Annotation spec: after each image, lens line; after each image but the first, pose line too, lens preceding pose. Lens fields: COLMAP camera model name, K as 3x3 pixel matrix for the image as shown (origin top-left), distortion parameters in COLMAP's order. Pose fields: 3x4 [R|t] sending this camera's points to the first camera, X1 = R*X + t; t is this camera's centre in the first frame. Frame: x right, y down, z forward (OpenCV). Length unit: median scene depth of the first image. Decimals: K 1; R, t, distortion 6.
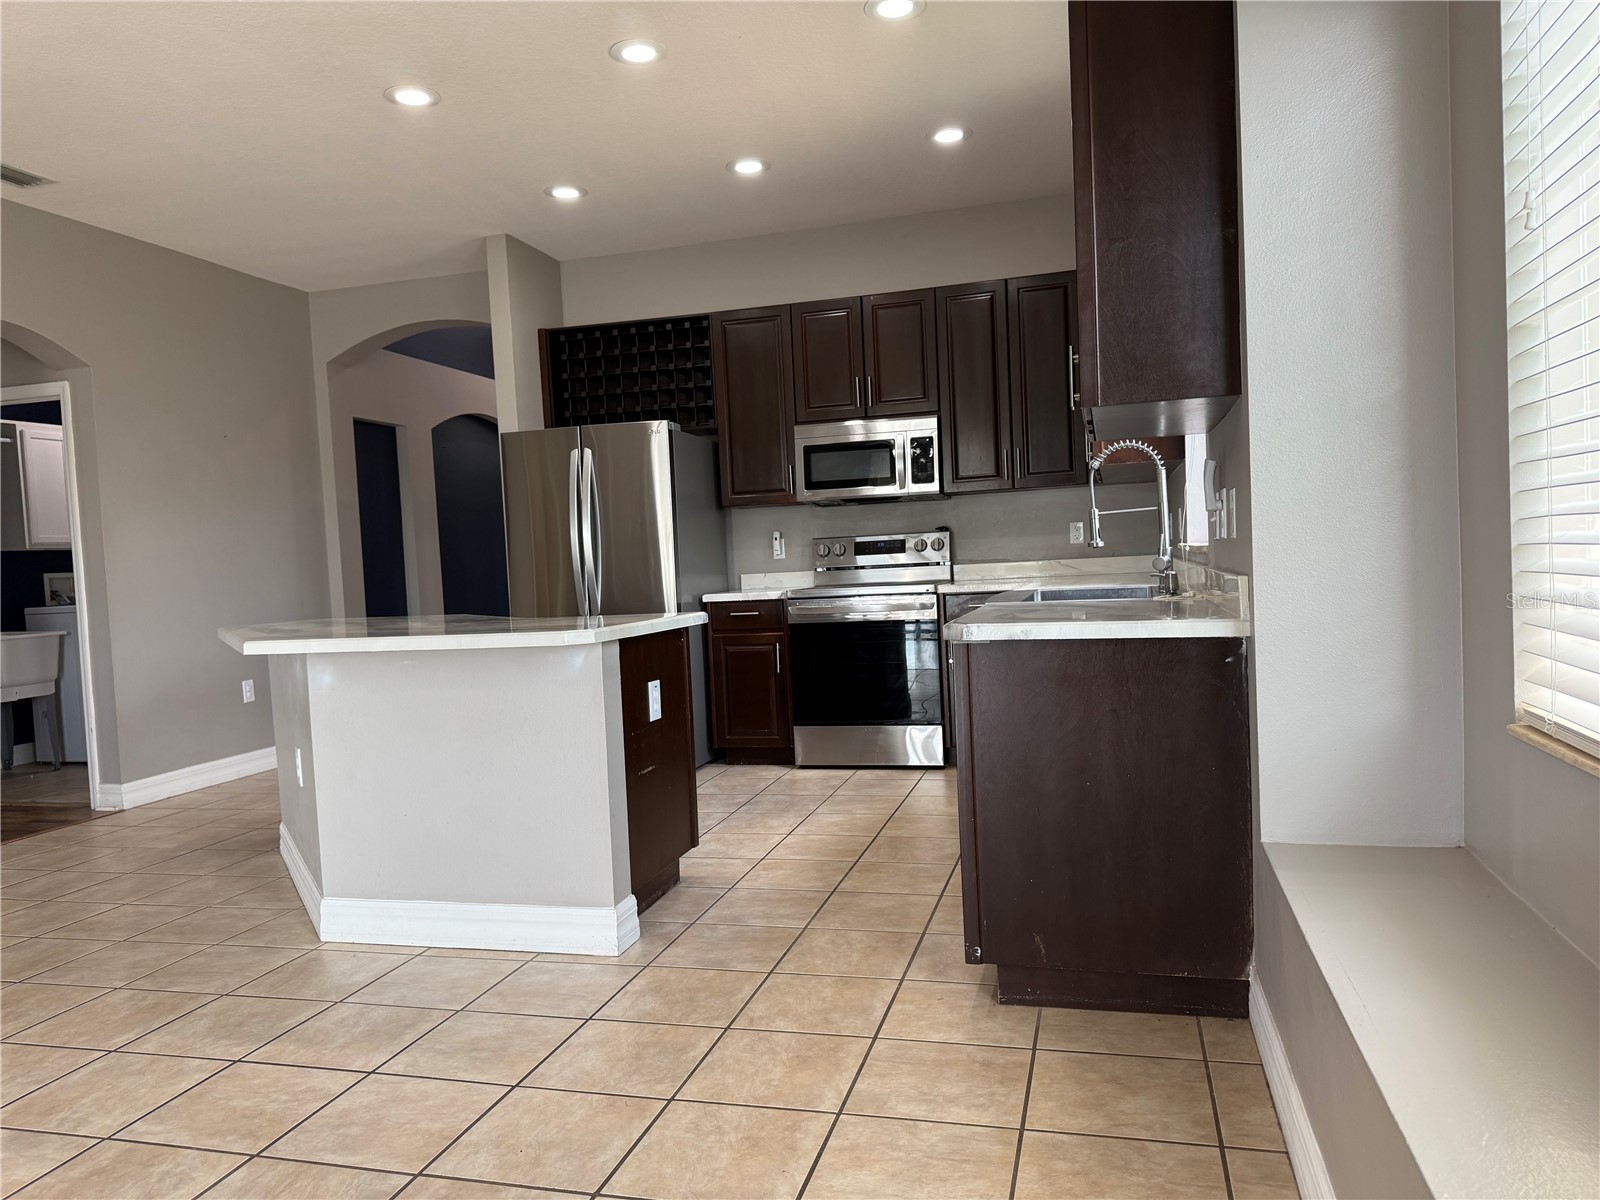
lens RADIAL K [[1125.8, 0, 800.0], [0, 1125.8, 600.0], [0, 0, 1]] dist [0.161362, -0.286388]
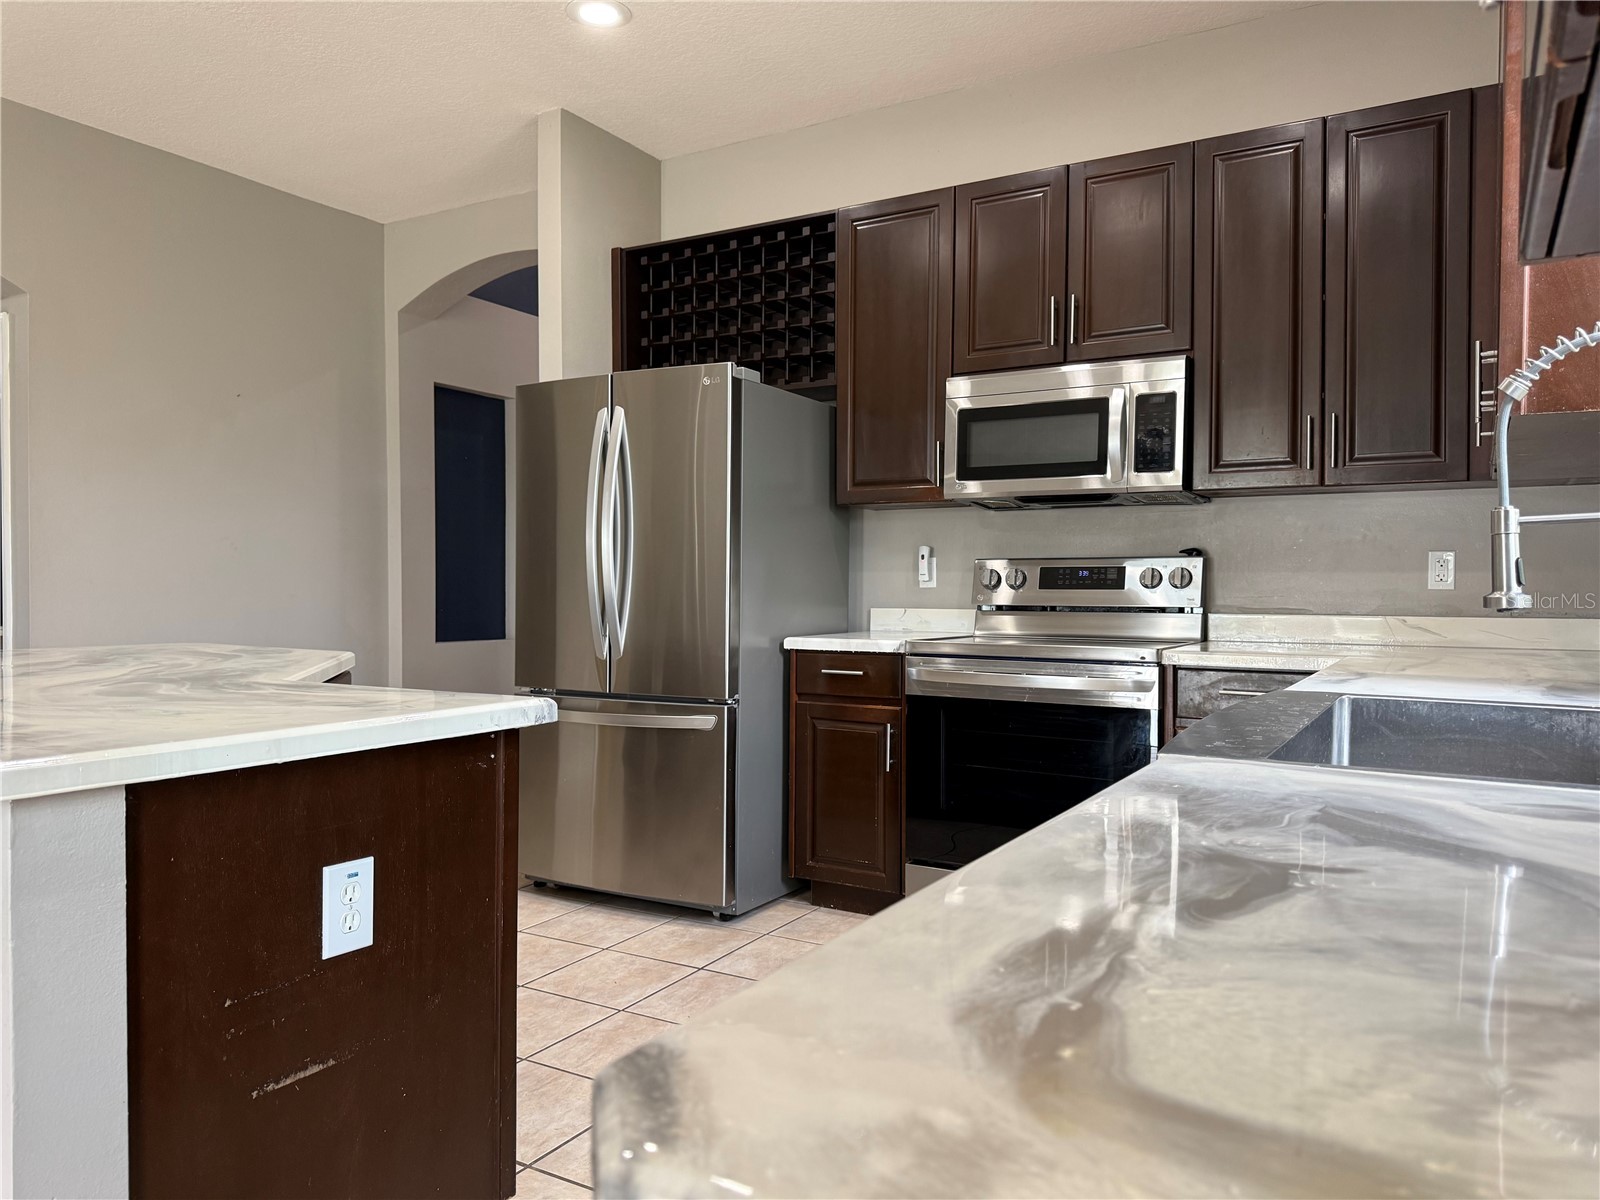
lens RADIAL K [[1125.8, 0, 800.0], [0, 1125.8, 600.0], [0, 0, 1]] dist [0.161362, -0.286388]
pose [[0.964659, 0.055911, -0.257502, 0.085108], [-0.060110, 0.998156, -0.008455, -0.020686], [0.256554, 0.023634, 0.966241, 0.369138]]
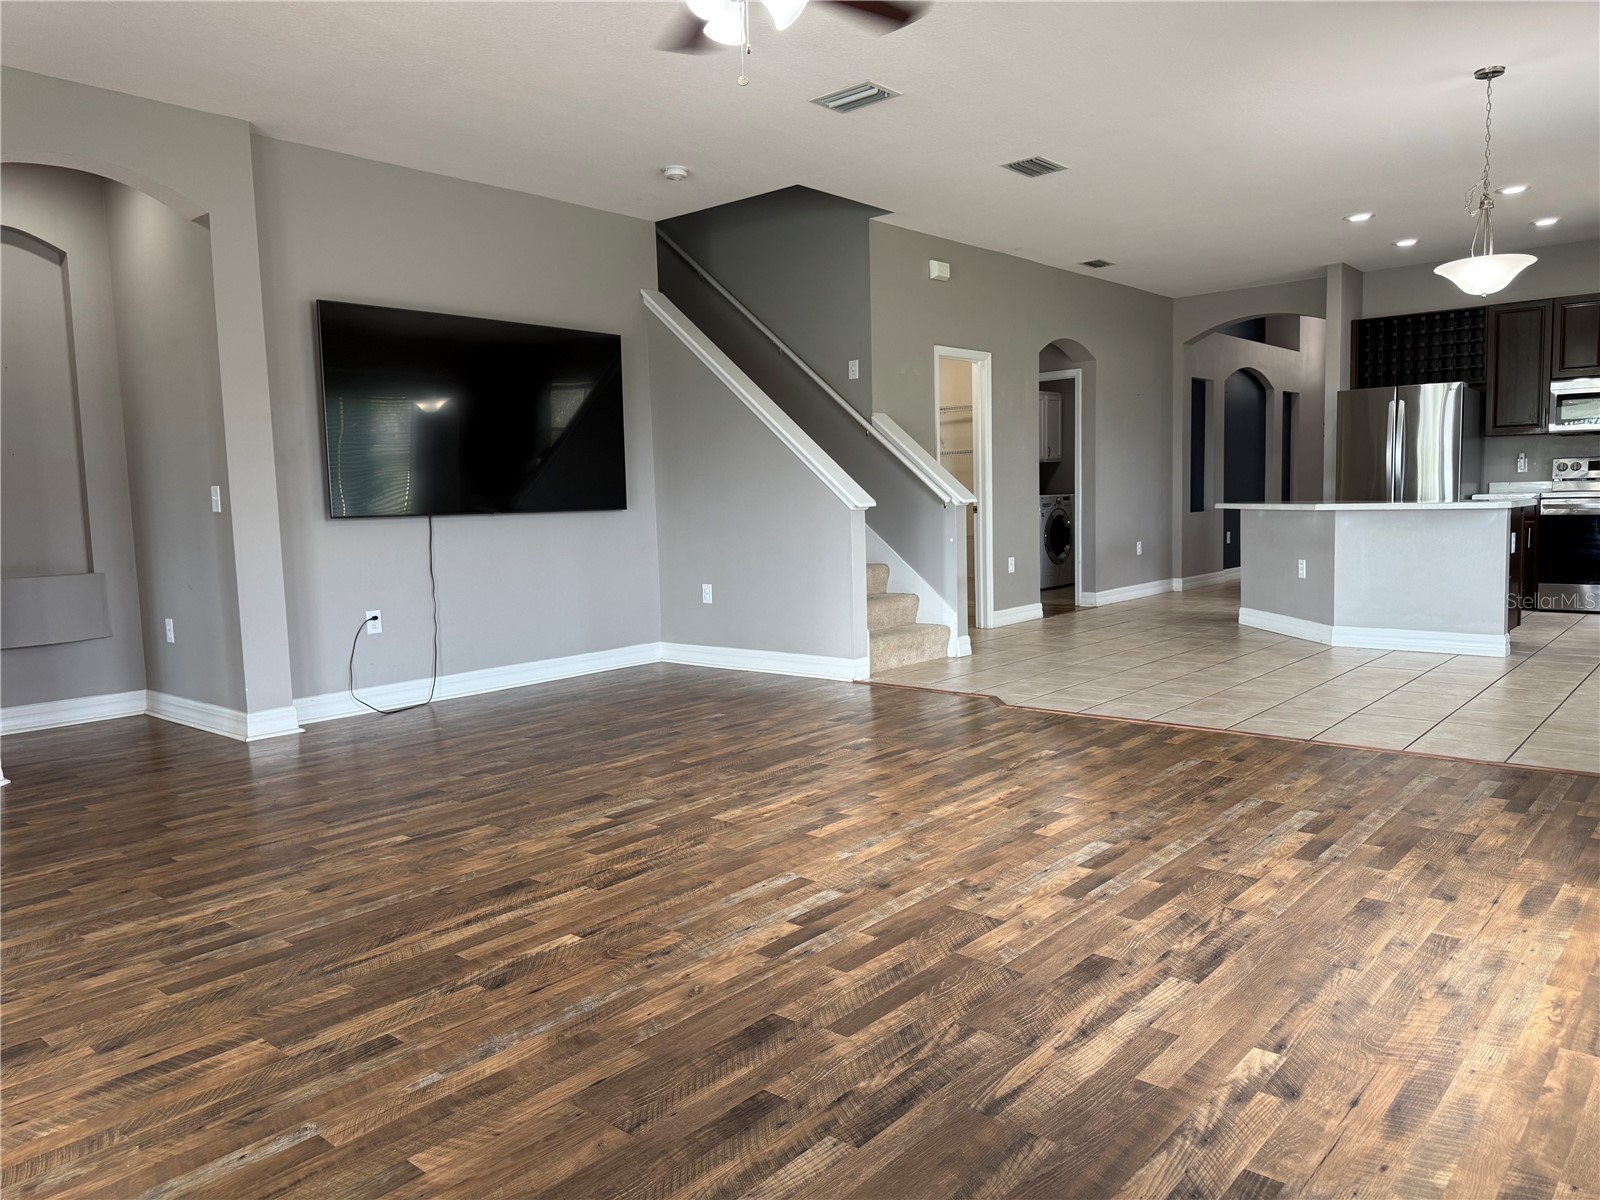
lens RADIAL K [[1122.8, 0, 800.0], [0, 1122.8, 600.0], [0, 0, 1]] dist [-0.003622, -0.005723]
pose [[0.900881, 0.063801, -0.429351, -0.240575], [-0.032280, 0.996247, 0.080312, 0.044043], [0.432863, -0.058492, 0.899560, -0.750177]]
